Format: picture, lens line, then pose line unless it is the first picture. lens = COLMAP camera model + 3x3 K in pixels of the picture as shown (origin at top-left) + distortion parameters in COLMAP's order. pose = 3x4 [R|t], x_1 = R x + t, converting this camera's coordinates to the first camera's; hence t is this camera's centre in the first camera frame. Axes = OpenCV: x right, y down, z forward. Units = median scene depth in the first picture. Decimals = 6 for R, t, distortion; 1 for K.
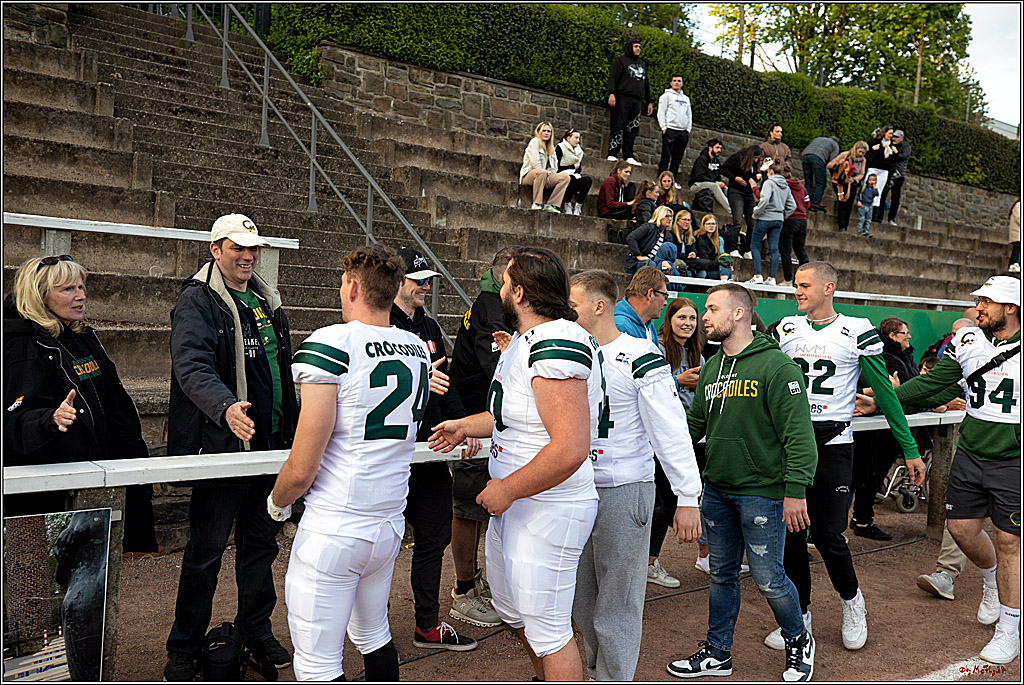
lens RADIAL K [[975.2, 0, 516.3], [0, 975.2, 341.8], [0, 0, 1]] dist [0.050438, 0.000000]
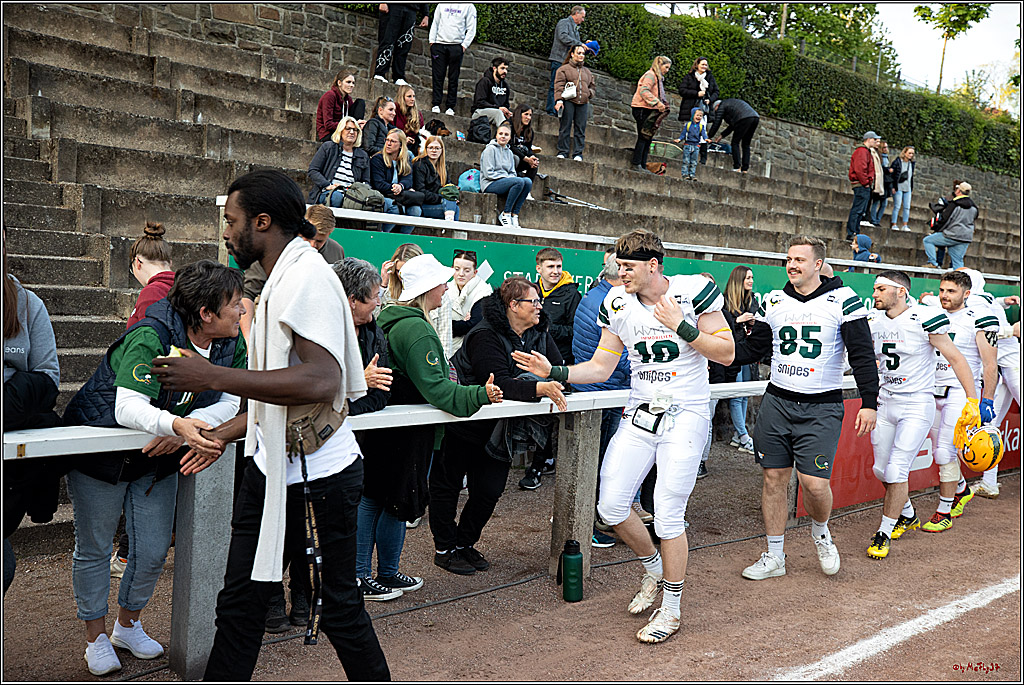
lens RADIAL K [[975.2, 0, 517.5], [0, 975.2, 340.5], [0, 0, 1]] dist [0.050438, 0.000000]
pose [[0.997952, 0.003799, 0.063853, 0.146610], [-0.006182, 0.999290, 0.037165, 0.003678], [-0.063667, -0.037484, 0.997267, 0.134426]]
